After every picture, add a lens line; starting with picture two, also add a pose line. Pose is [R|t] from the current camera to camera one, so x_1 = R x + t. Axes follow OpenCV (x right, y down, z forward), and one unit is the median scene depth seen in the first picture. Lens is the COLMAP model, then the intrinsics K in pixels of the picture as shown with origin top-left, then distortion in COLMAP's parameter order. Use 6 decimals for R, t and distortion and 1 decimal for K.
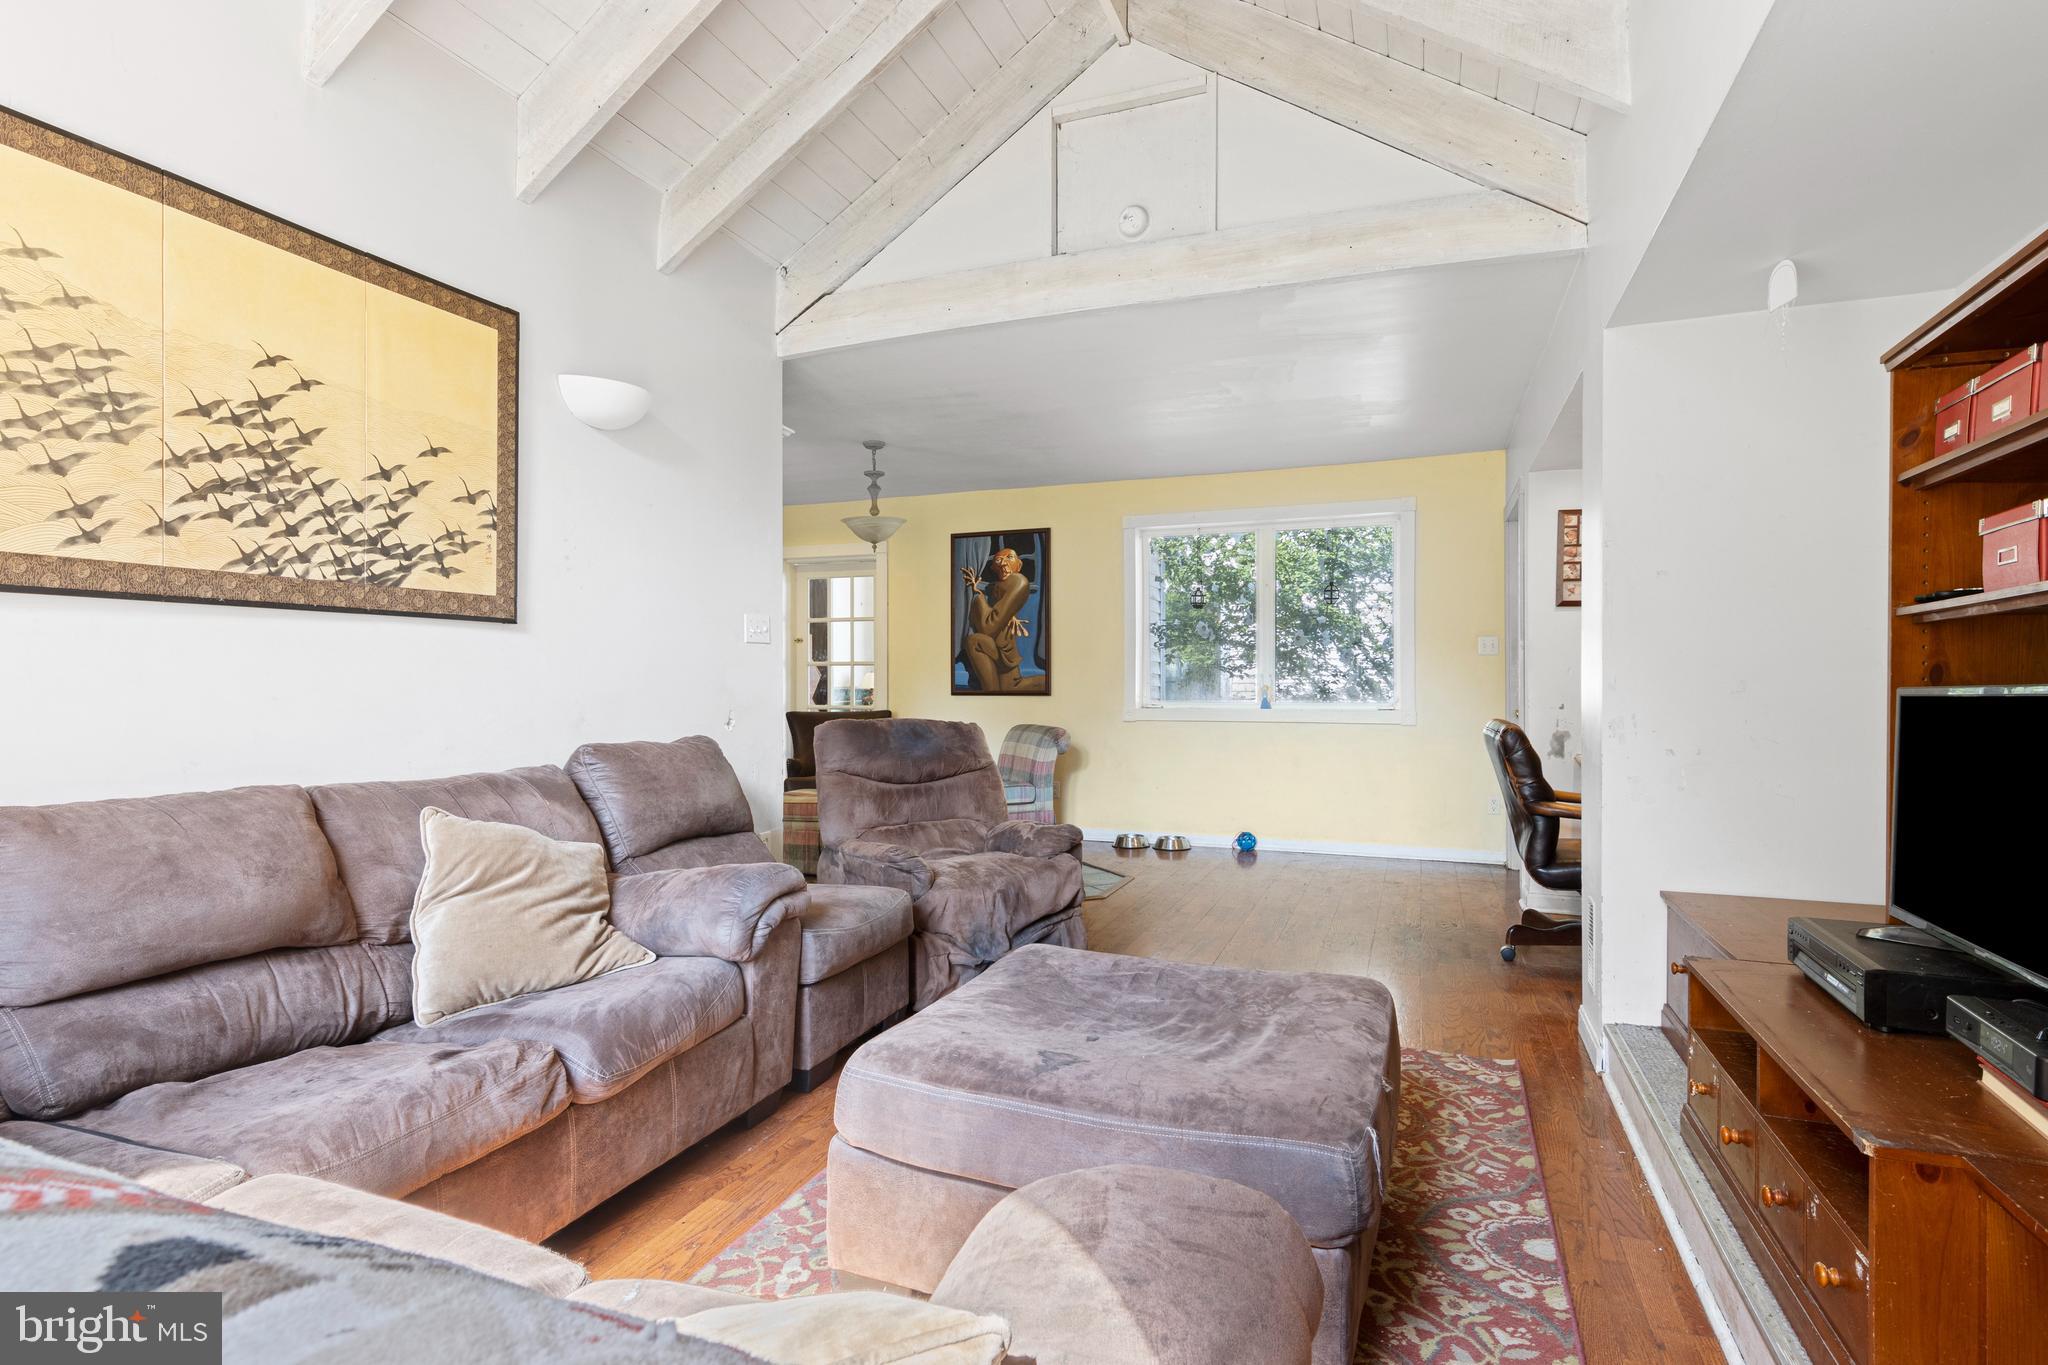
lens RADIAL K [[1047.6, 0, 1026.4], [0, 1047.6, 683.6], [0, 0, 1]] dist [0.015114, -0.004623]
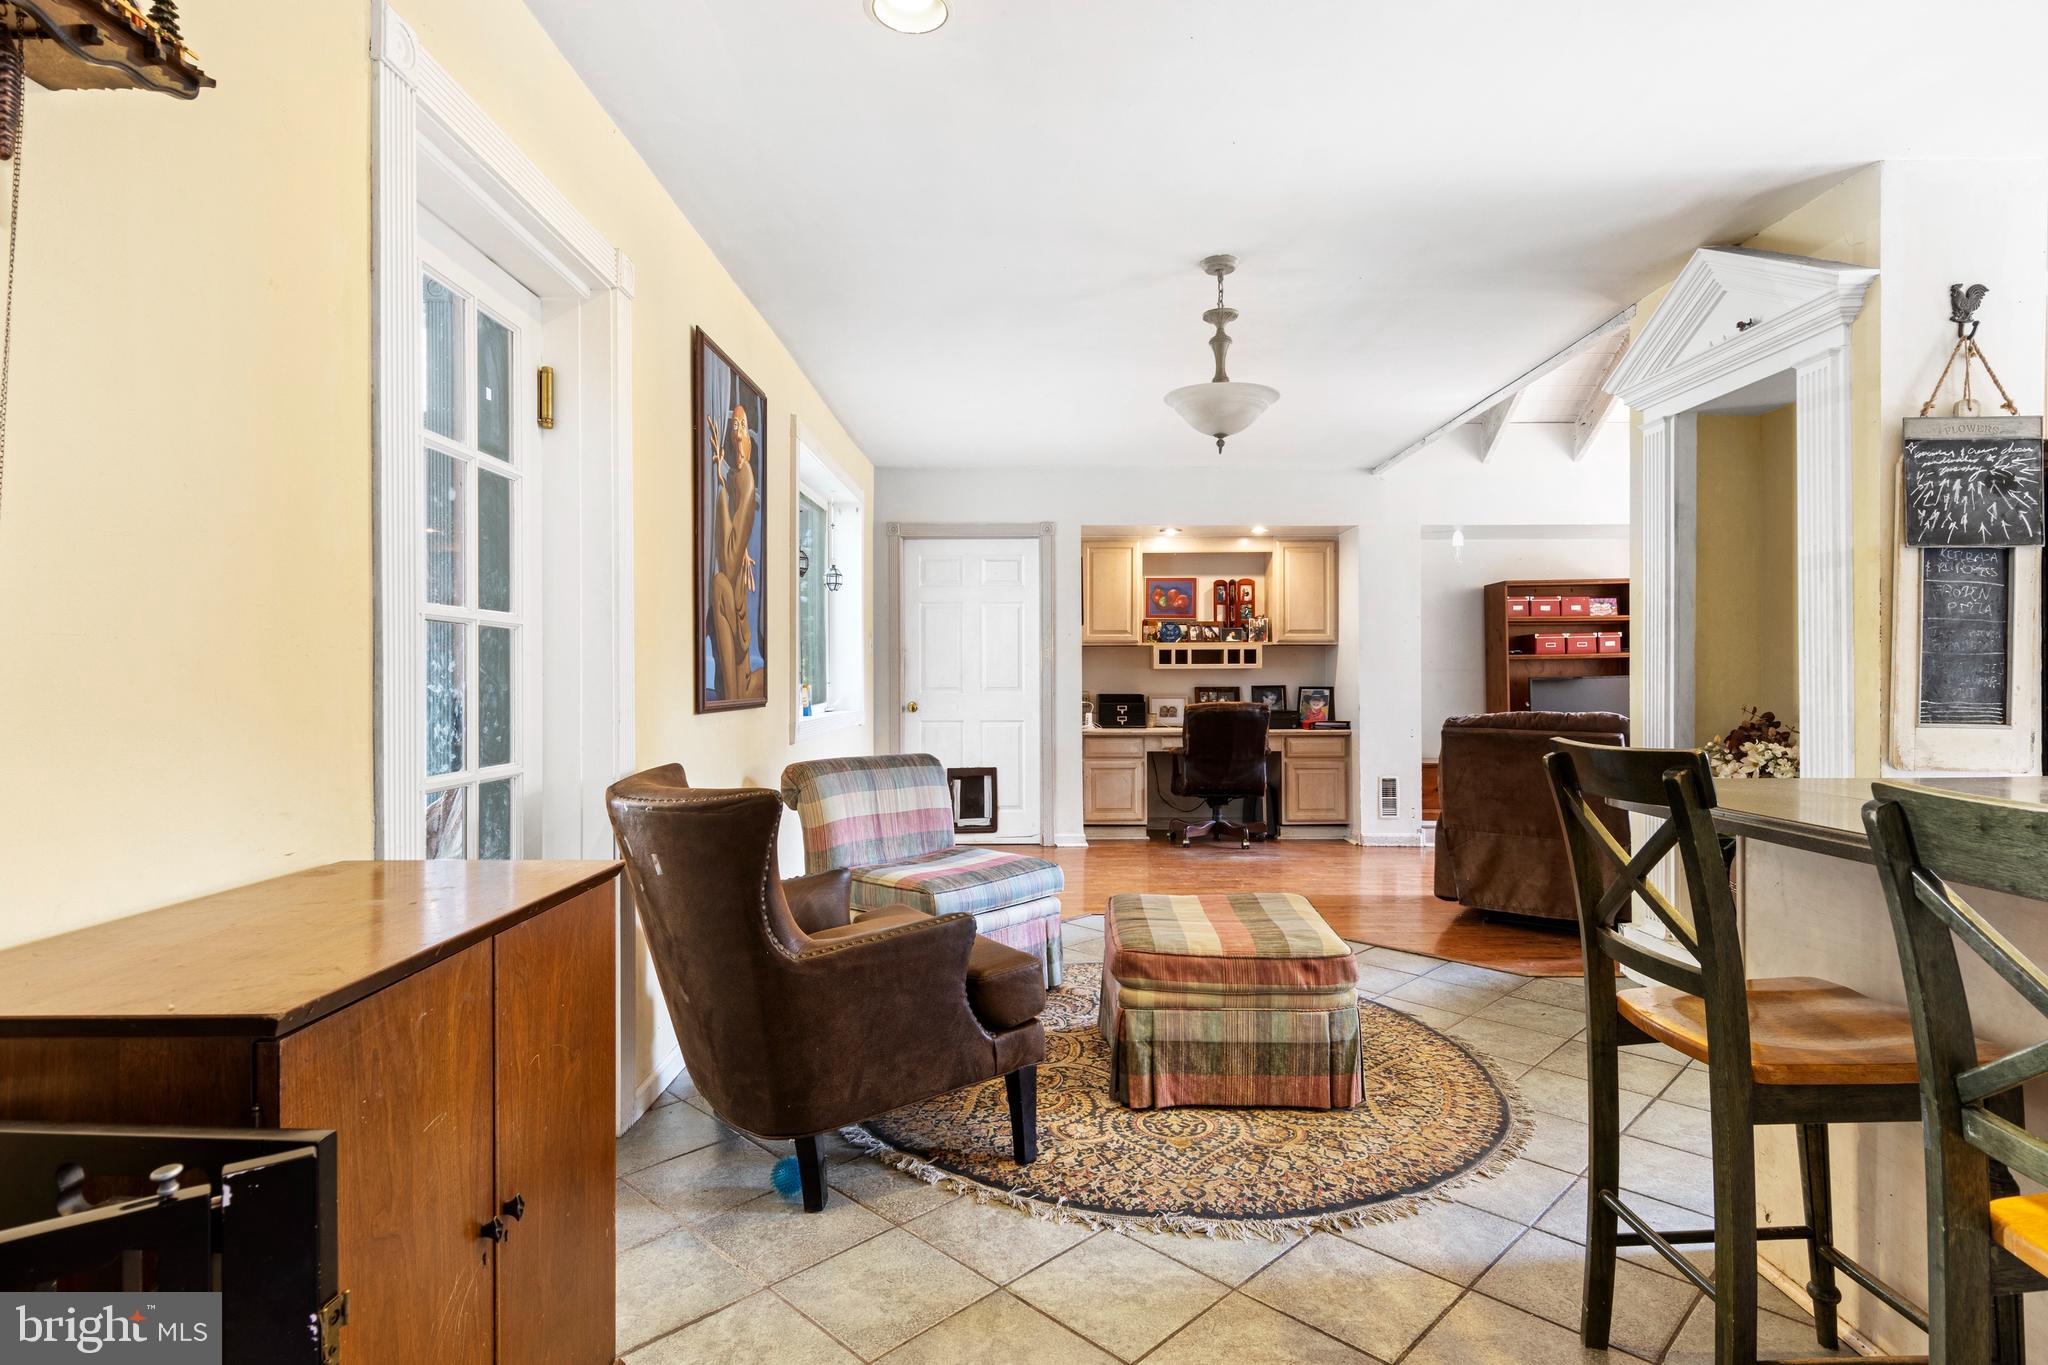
lens RADIAL K [[1047.6, 0, 1021.3], [0, 1047.6, 678.3], [0, 0, 1]] dist [0.015114, -0.004623]
pose [[-0.359457, 0.003195, 0.933156, -0.582228], [0.008532, 0.999964, -0.000137, -0.002021], [-0.933123, 0.007912, -0.359471, 1.187951]]
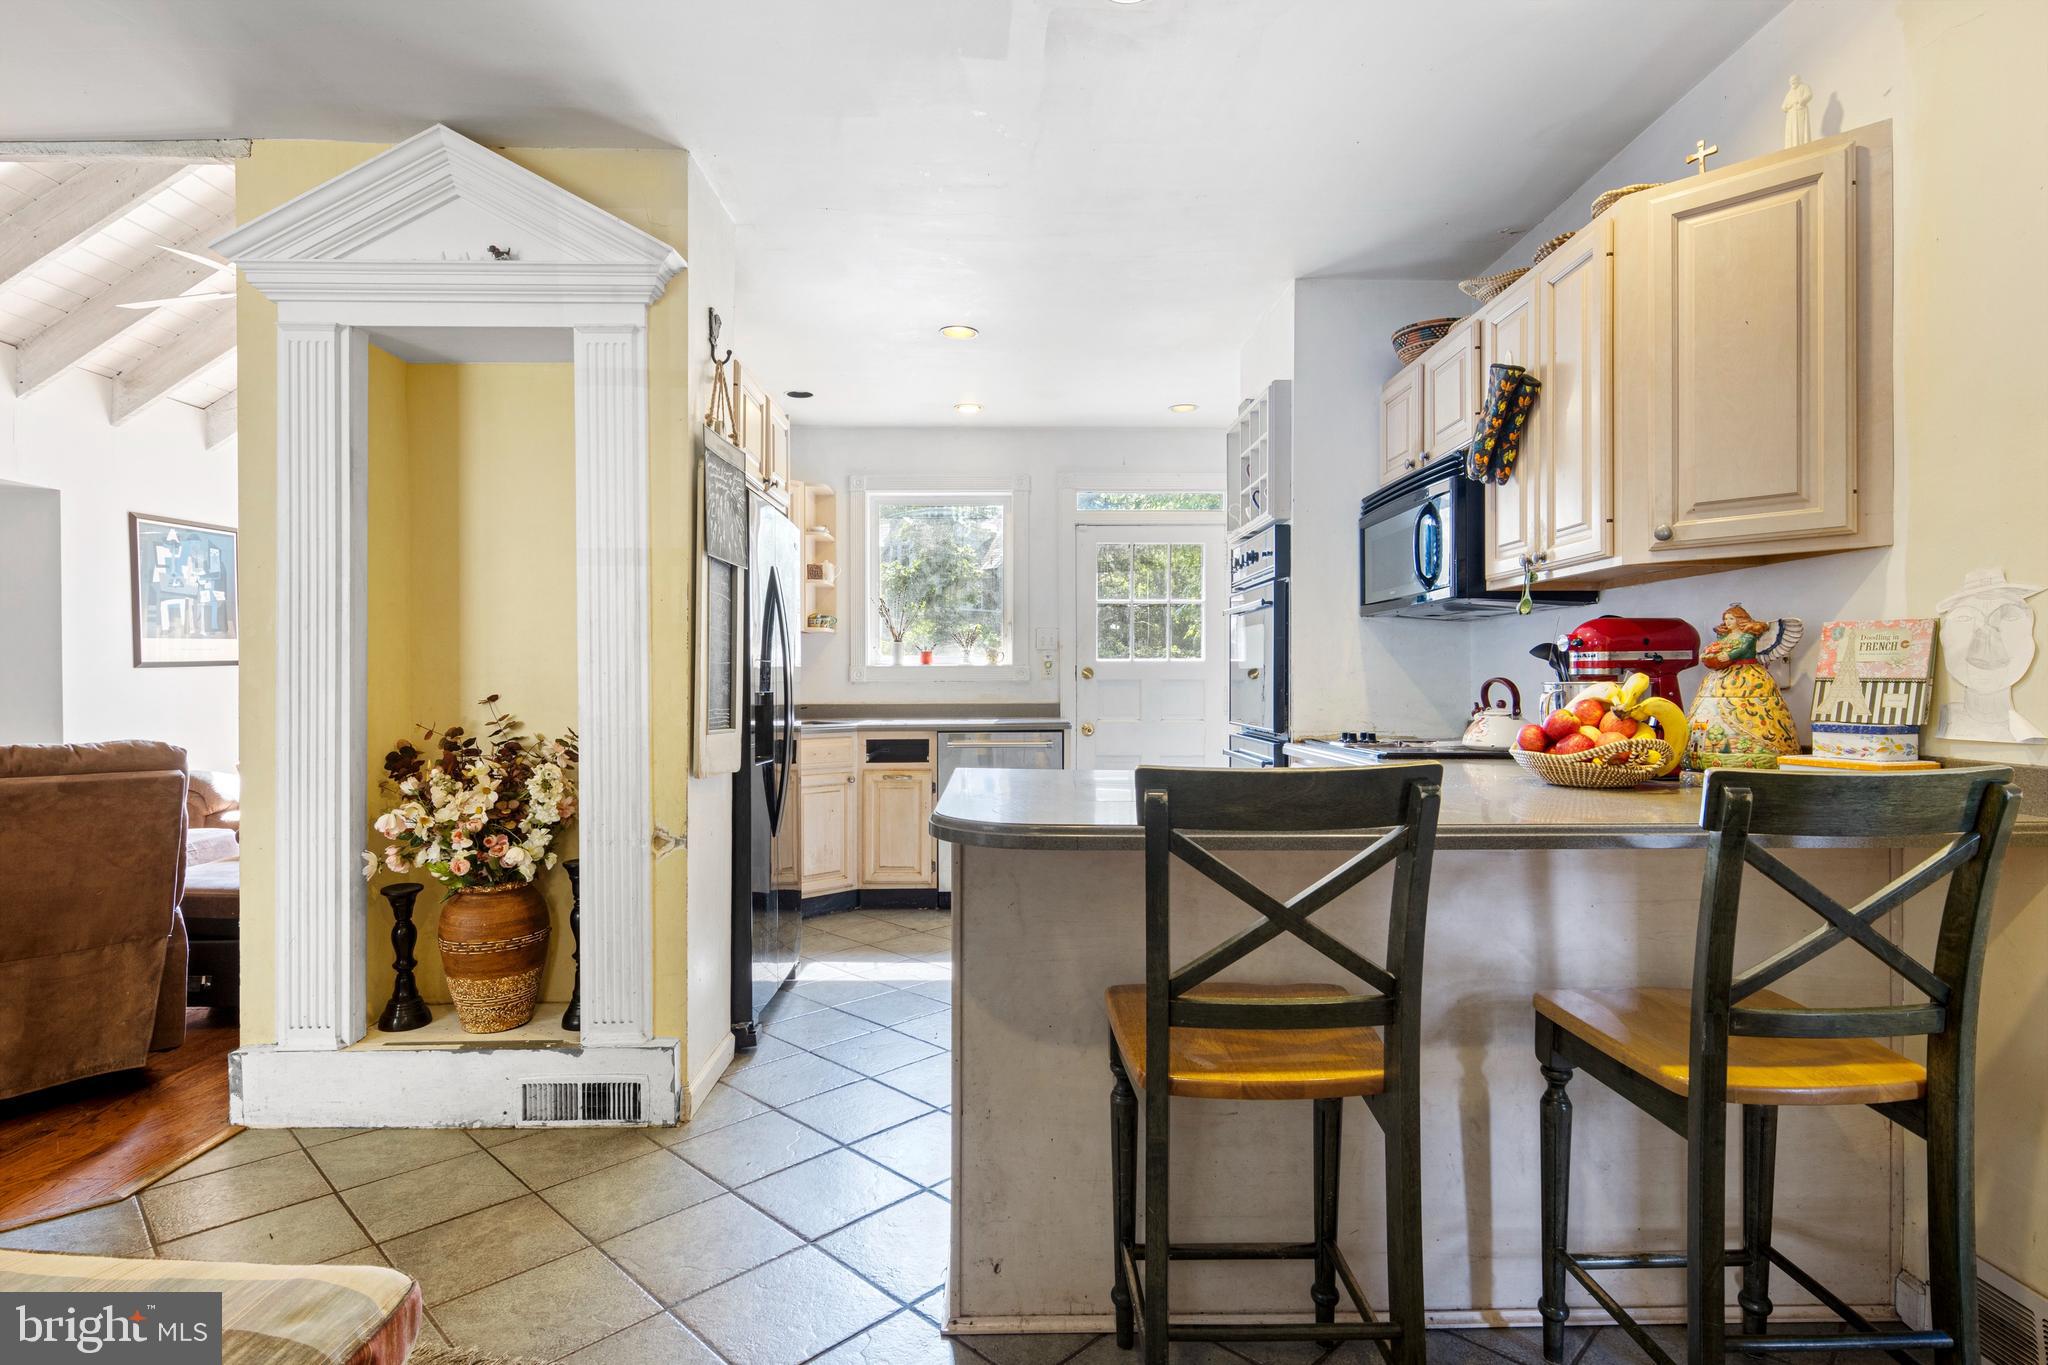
lens RADIAL K [[1047.6, 0, 1020.3], [0, 1047.6, 685.3], [0, 0, 1]] dist [0.015114, -0.004623]
pose [[-0.930470, 0.004605, -0.366339, -0.310068], [0.002269, 0.999974, 0.006807, -0.002089], [0.366361, 0.005502, -0.930457, 1.144692]]
